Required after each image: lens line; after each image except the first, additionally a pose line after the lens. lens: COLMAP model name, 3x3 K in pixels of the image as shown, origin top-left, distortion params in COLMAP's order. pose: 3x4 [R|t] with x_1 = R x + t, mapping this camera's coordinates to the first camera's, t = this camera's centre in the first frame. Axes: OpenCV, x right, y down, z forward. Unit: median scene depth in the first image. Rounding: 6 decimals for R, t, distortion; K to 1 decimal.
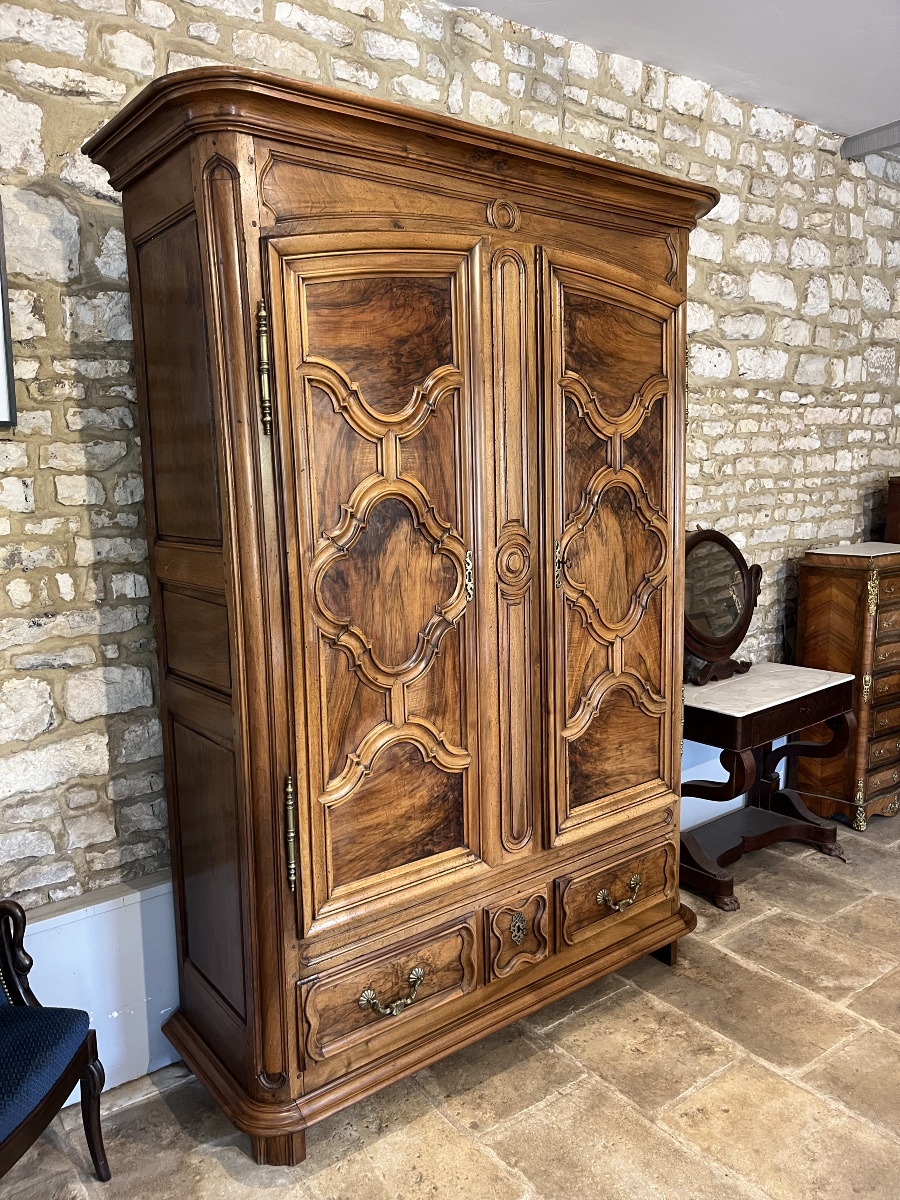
lens RADIAL K [[907.1, 0, 444.7], [0, 907.1, 613.0], [0, 0, 1]] dist [0.056567, -0.086361]
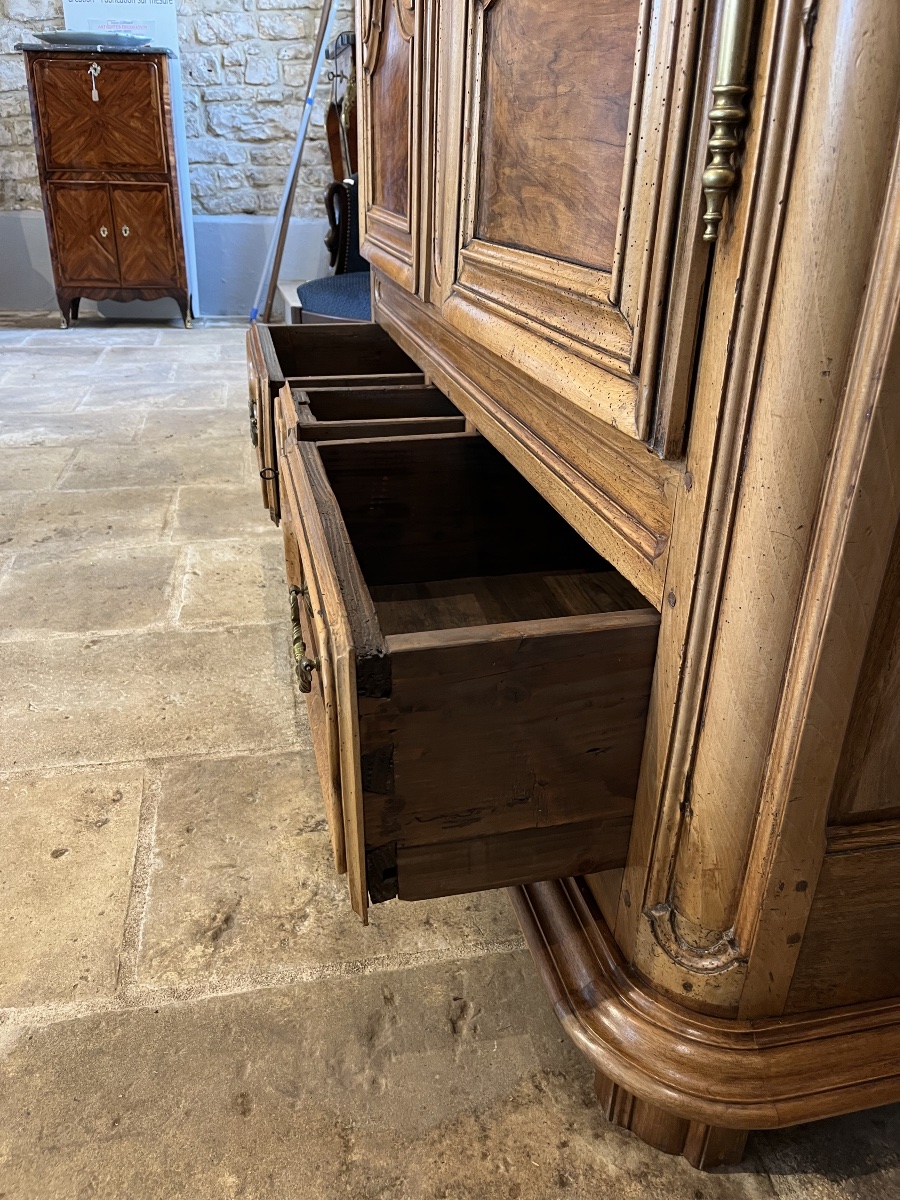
lens RADIAL K [[907.1, 0, 444.2], [0, 907.1, 616.8], [0, 0, 1]] dist [0.056567, -0.086361]
pose [[-0.424973, 0.407915, -0.808086, 0.565356], [-0.165315, 0.842722, 0.512339, 0.179797], [0.889982, 0.351319, -0.290700, 1.303776]]
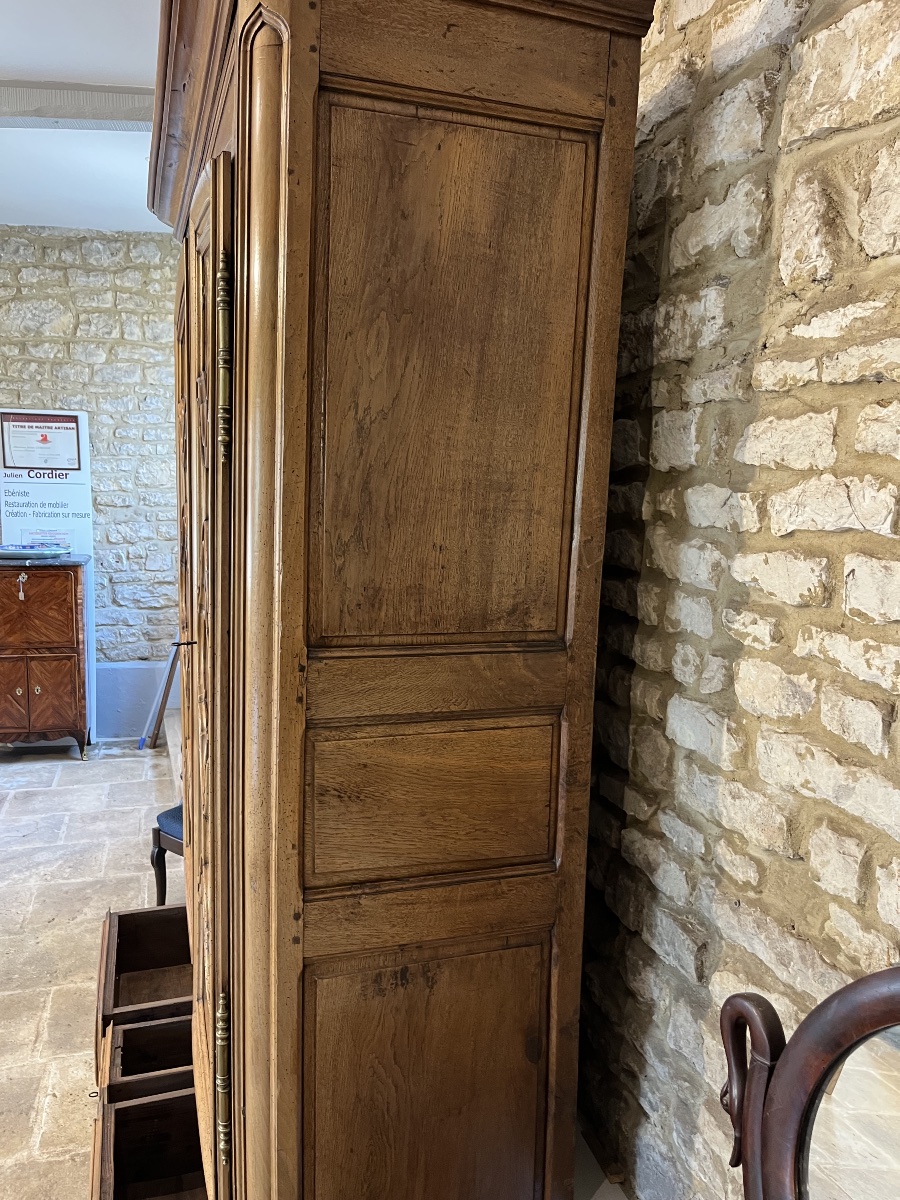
lens RADIAL K [[907.1, 0, 443.9], [0, 907.1, 592.4], [0, 0, 1]] dist [0.056567, -0.086361]
pose [[-0.336457, 0.142173, -0.930905, 0.772675], [-0.171075, 0.962860, 0.208886, -0.294488], [0.926029, 0.229536, -0.299639, 1.484965]]
